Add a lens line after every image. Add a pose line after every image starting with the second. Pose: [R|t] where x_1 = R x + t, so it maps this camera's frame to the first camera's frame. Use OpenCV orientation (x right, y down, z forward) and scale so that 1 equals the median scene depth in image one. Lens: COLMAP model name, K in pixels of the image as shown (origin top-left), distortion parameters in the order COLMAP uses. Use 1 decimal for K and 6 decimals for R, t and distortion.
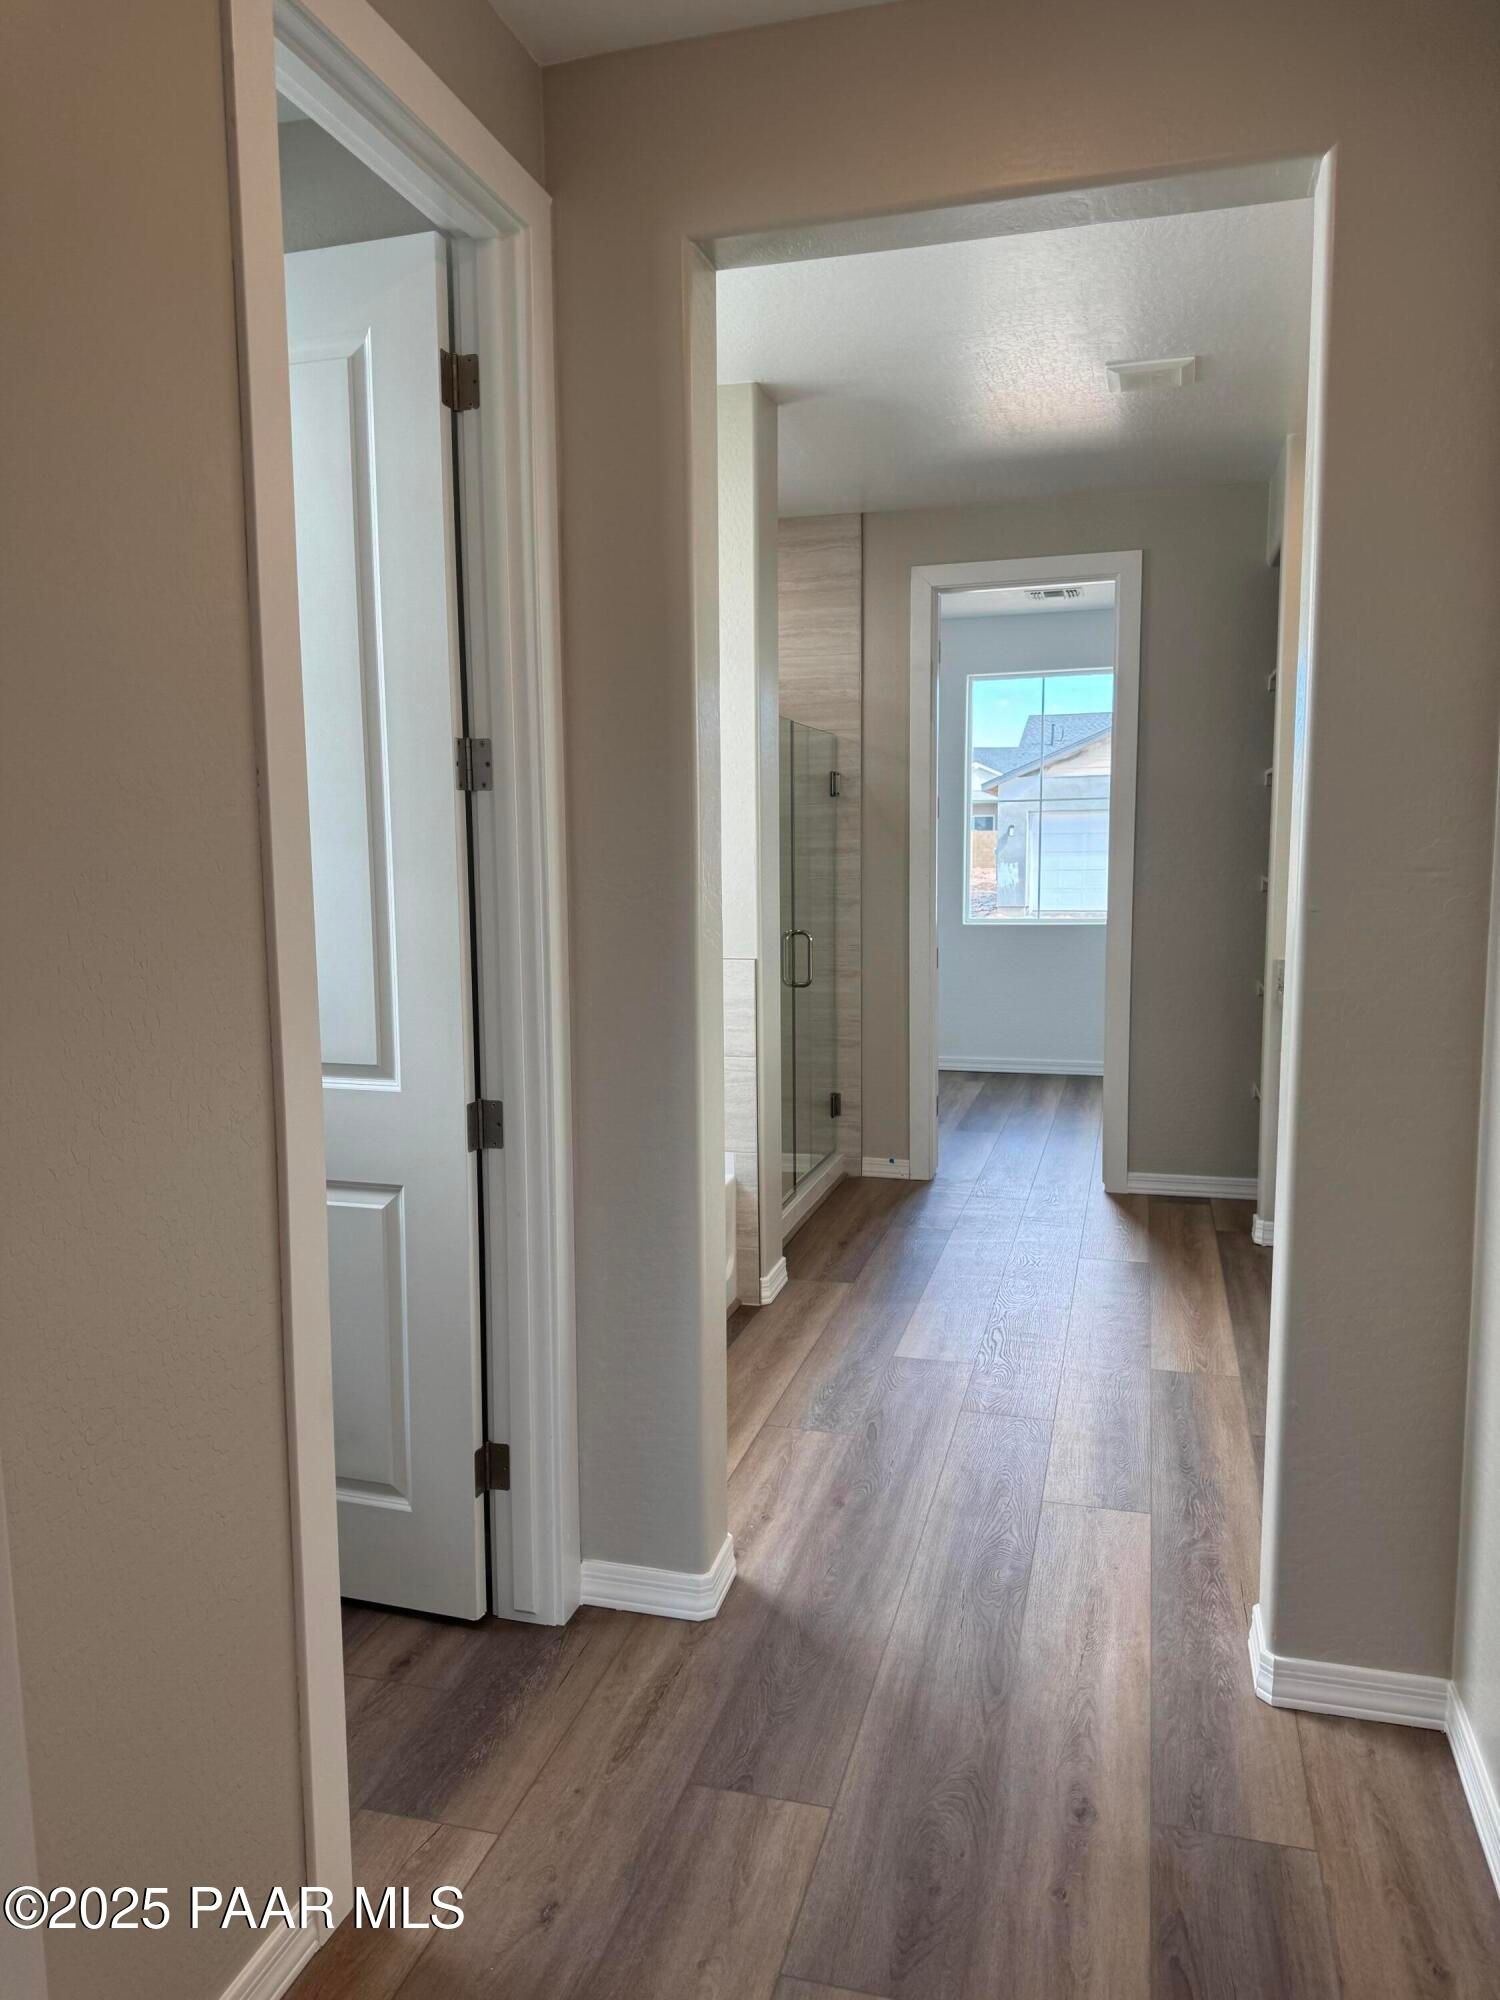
lens RADIAL K [[1450.9, 0, 750.0], [0, 1450.9, 1000.0], [0, 0, 1]] dist [0.166845, -0.192347]
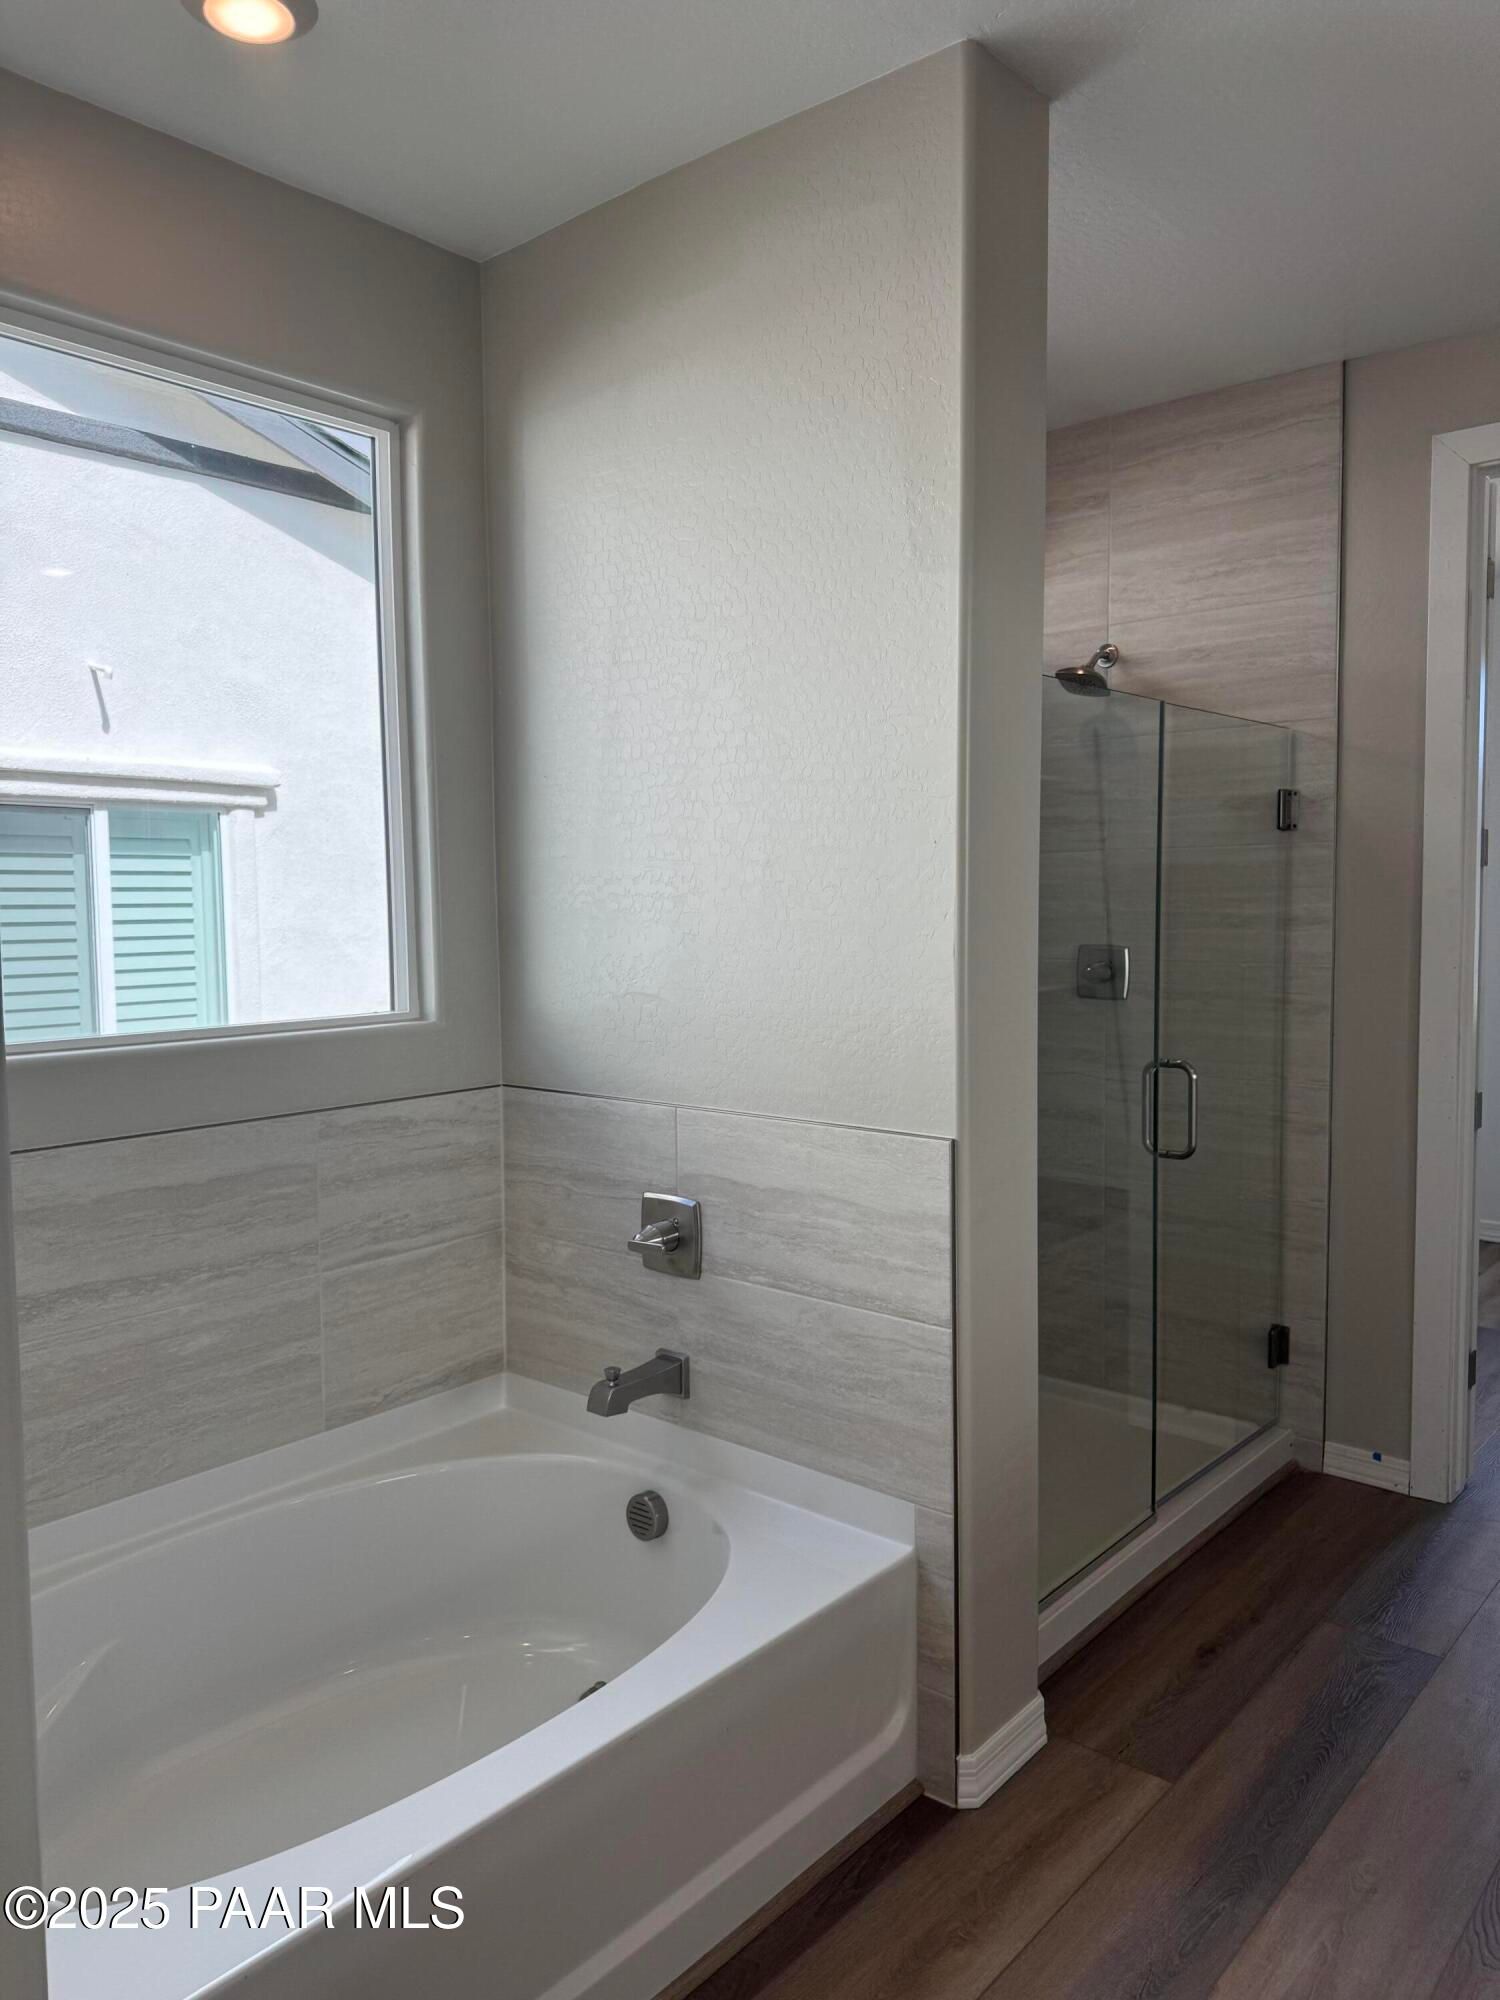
lens RADIAL K [[1413.7, 0, 750.0], [0, 1413.7, 1000.0], [0, 0, 1]] dist [0.062625, -0.109679]
pose [[0.900987, 0.029414, -0.432848, 0.115198], [-0.044918, 0.998662, -0.025634, -0.045763], [0.431515, 0.042539, 0.901102, 0.383427]]
